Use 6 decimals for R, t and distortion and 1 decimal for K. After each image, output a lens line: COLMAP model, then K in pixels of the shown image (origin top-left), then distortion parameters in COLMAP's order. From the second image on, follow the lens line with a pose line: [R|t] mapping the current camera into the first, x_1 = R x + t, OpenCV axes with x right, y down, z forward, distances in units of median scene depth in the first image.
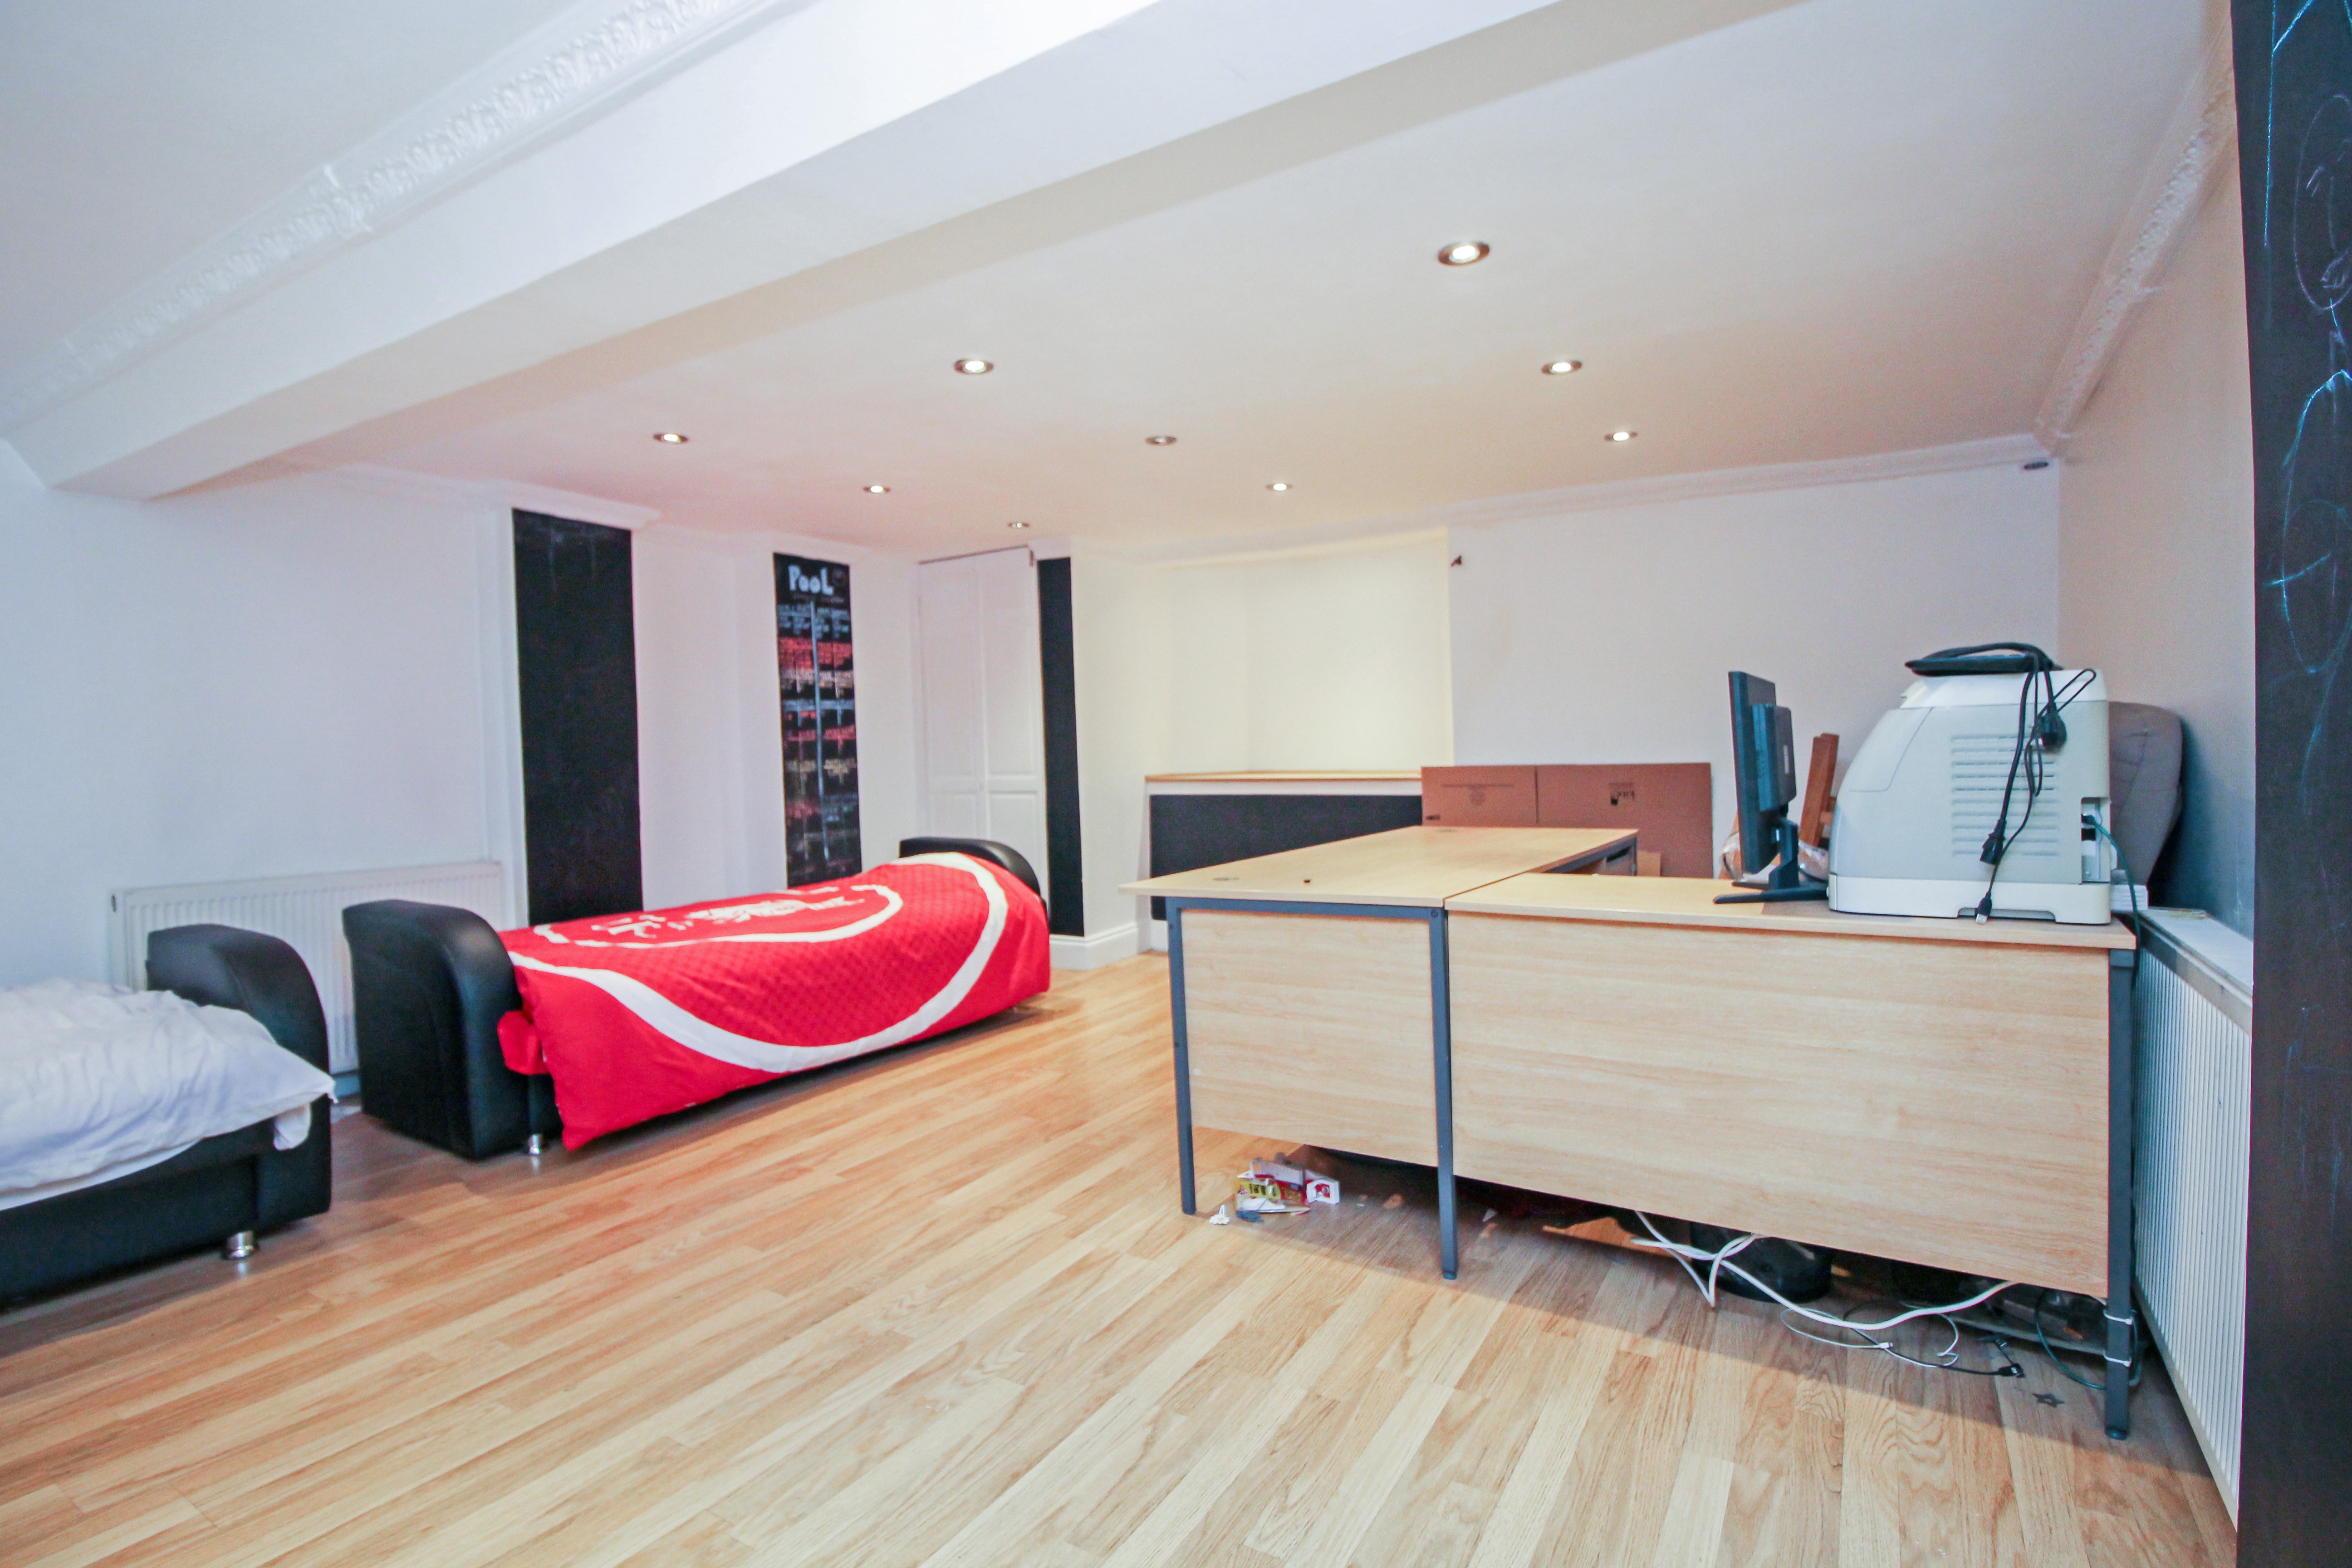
lens RADIAL K [[1110.5, 0, 1175.0], [0, 1110.5, 781.2], [0, 0, 1]] dist [0.000899, 0.000004]
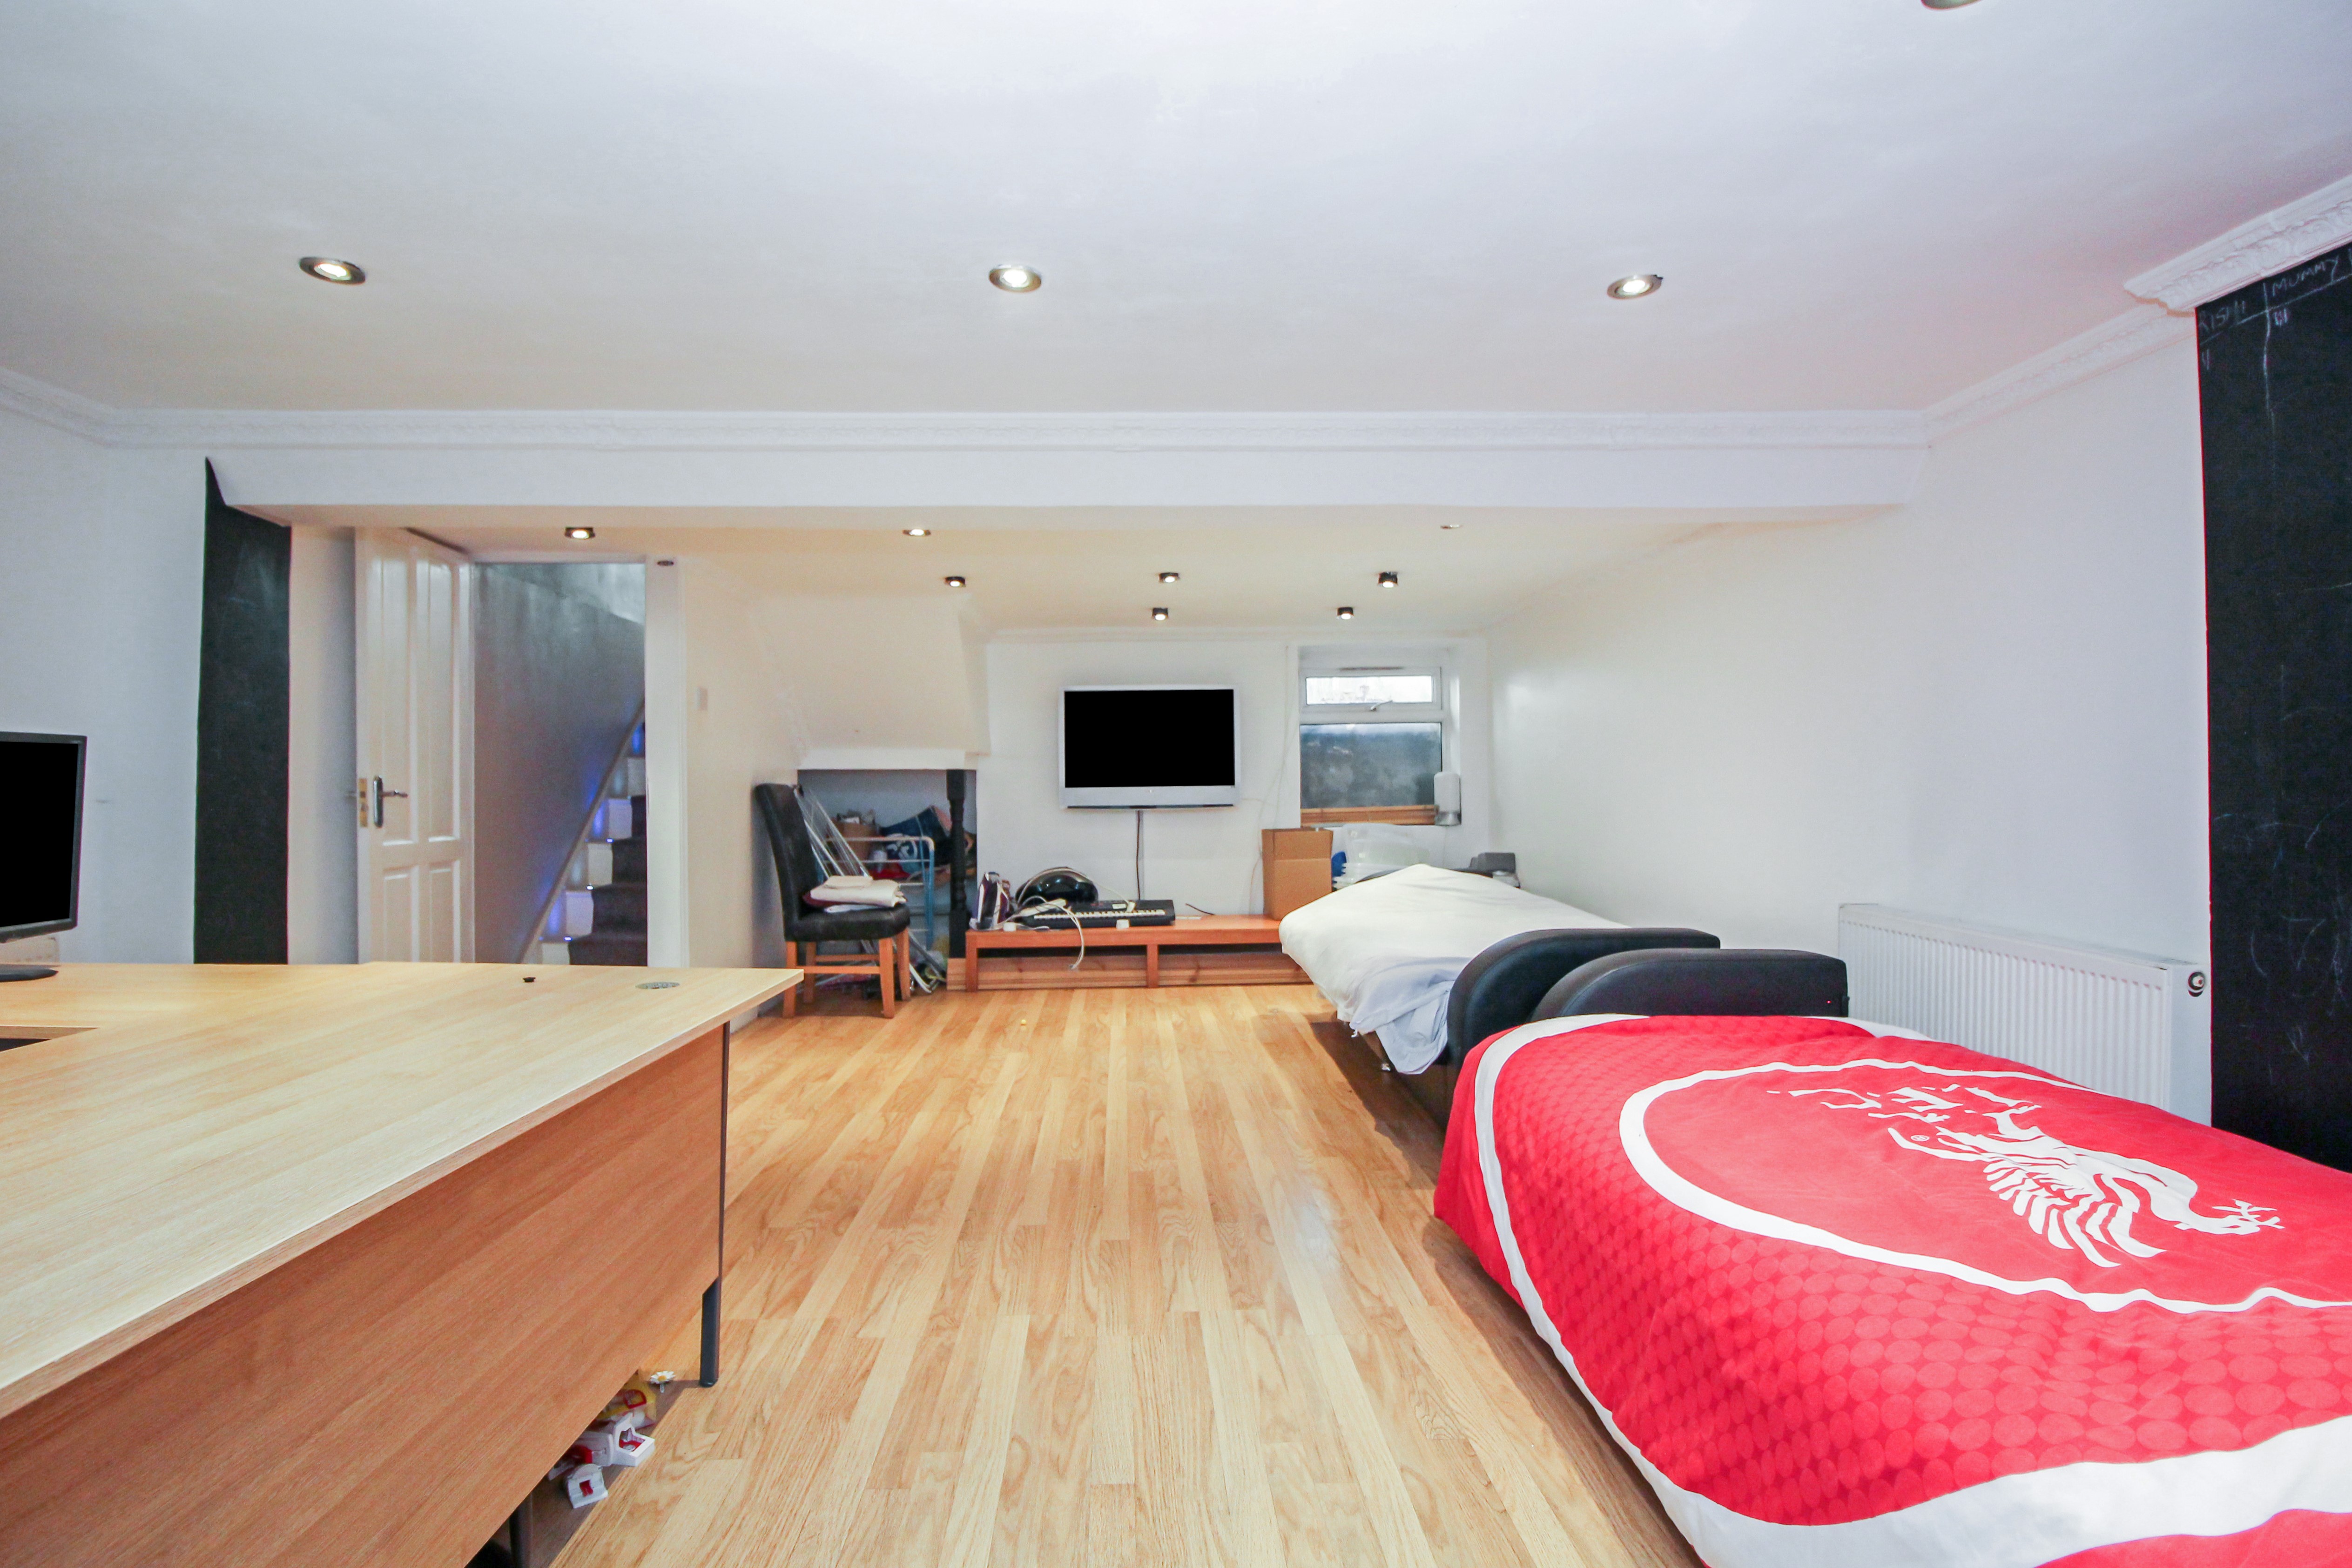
lens RADIAL K [[1110.5, 0, 1166.0], [0, 1110.5, 786.1], [0, 0, 1]] dist [0.000899, 0.000004]
pose [[-0.824219, 0.031235, -0.565410, 0.176103], [0.012517, 0.999239, 0.036954, -0.066790], [0.566133, 0.023381, -0.823982, 1.785084]]
